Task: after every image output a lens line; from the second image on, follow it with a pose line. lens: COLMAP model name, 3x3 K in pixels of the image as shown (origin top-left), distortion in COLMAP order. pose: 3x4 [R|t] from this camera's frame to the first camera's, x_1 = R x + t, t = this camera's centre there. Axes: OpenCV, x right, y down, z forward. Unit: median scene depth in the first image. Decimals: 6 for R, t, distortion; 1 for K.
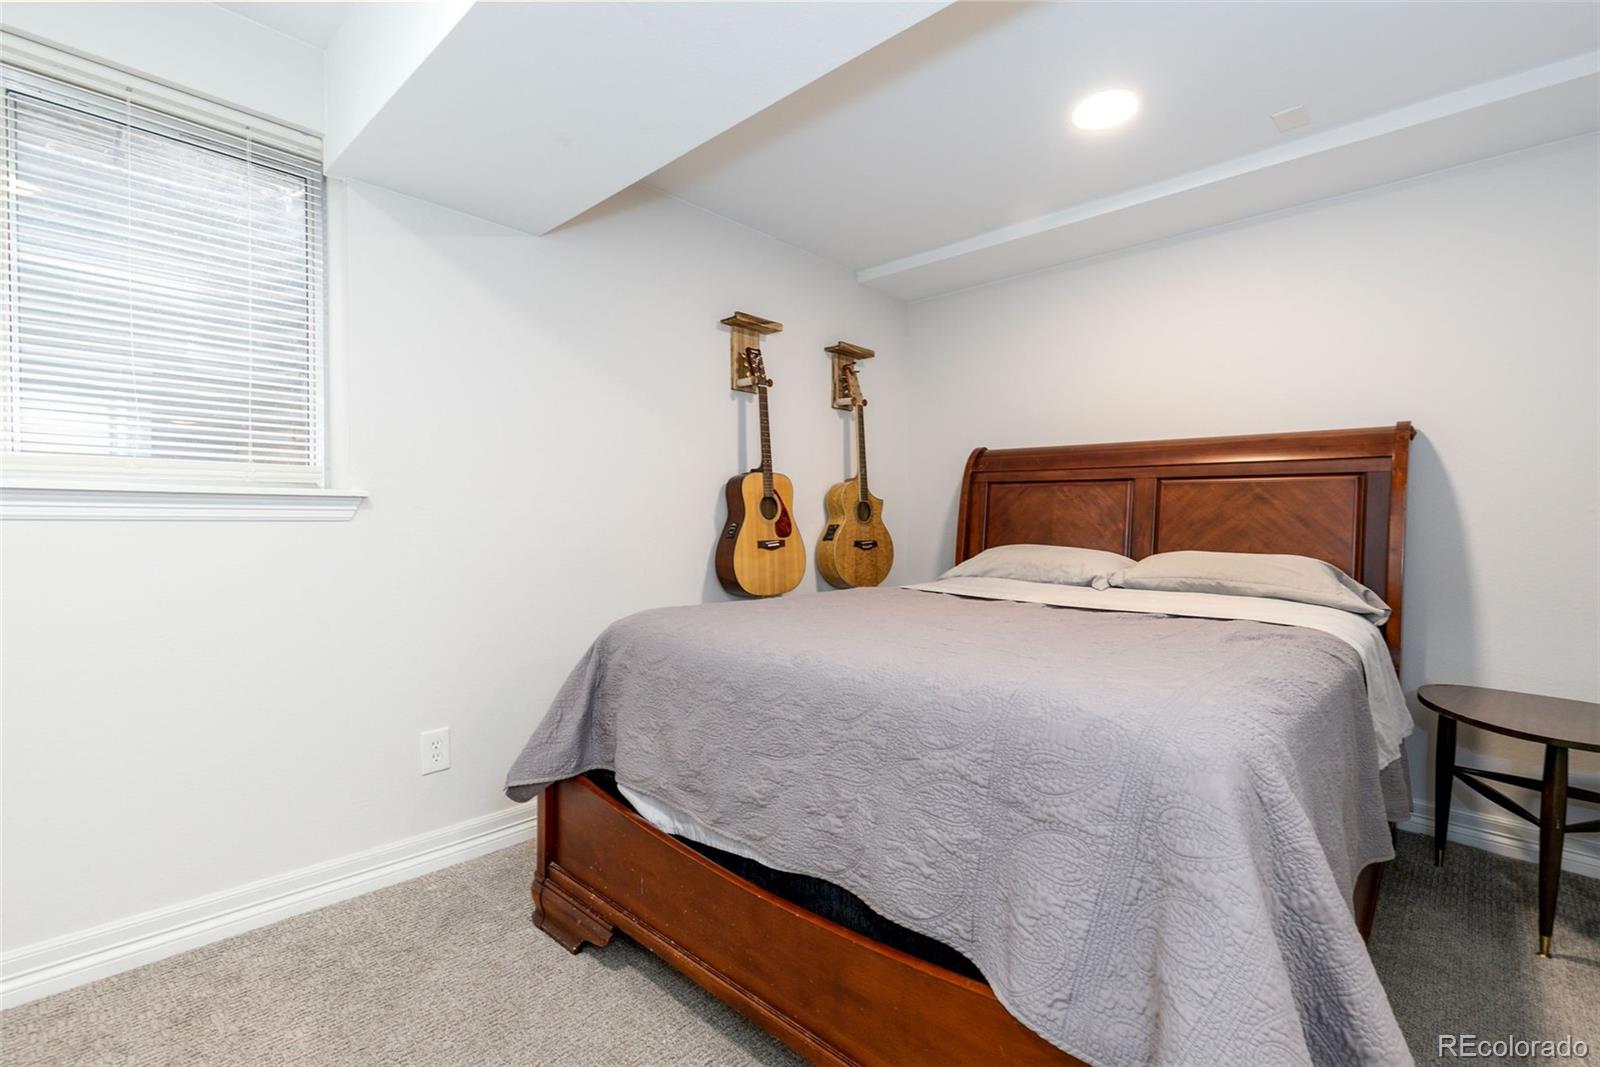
lens RADIAL K [[726.6, 0, 806.9], [0, 726.6, 525.3], [0, 0, 1]] dist [0.005535, -0.000070]
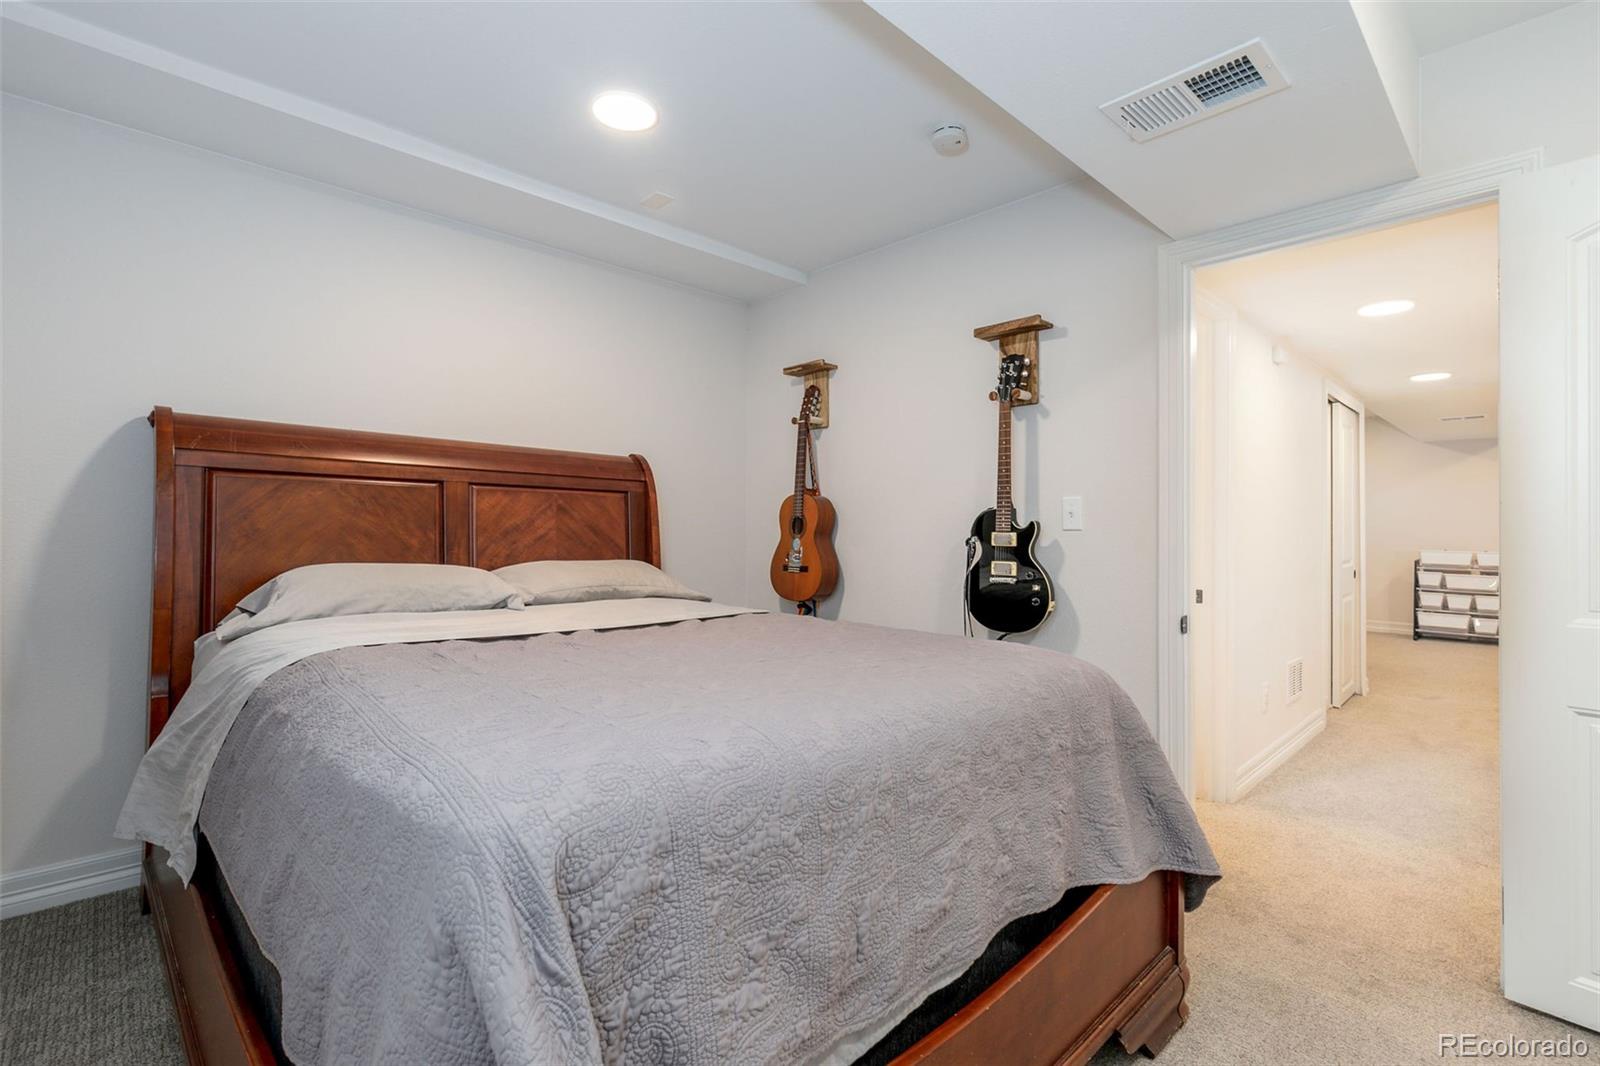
lens RADIAL K [[726.6, 0, 806.9], [0, 726.6, 524.8], [0, 0, 1]] dist [0.005535, -0.000070]
pose [[0.054559, 0.000085, 0.998511, -0.476989], [-0.003440, 0.999994, 0.000102, -0.016551], [-0.998505, -0.003441, 0.054559, 0.620340]]
